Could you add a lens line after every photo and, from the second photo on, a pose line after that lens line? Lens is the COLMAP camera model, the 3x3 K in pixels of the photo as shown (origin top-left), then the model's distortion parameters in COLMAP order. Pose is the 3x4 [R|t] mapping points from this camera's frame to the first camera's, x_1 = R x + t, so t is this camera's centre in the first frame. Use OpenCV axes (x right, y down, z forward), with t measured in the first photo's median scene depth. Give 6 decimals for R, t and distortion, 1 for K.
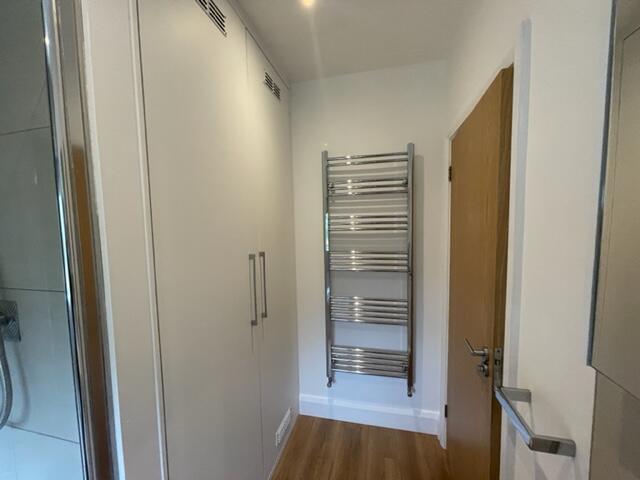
lens RADIAL K [[260.2, 0, 319.2], [0, 260.2, 240.1], [0, 0, 1]] dist [0.003620, 0.000099]
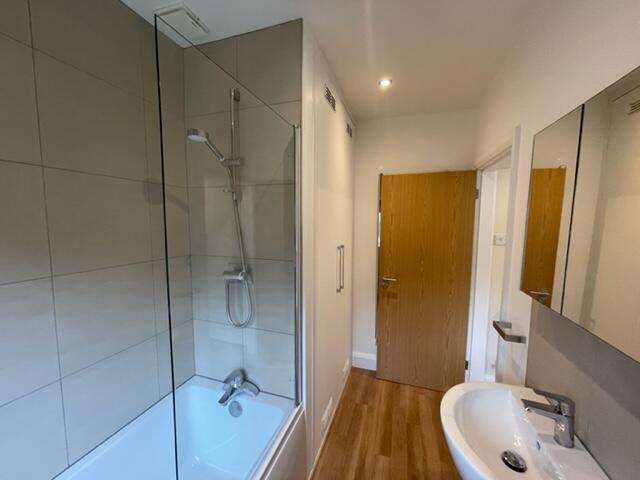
lens RADIAL K [[260.2, 0, 320.9], [0, 260.2, 242.4], [0, 0, 1]] dist [0.003620, 0.000099]
pose [[0.996880, 0.031137, -0.072532, -0.205285], [-0.029657, 0.999331, 0.021401, 0.001814], [0.073149, -0.019183, 0.997136, -0.441381]]
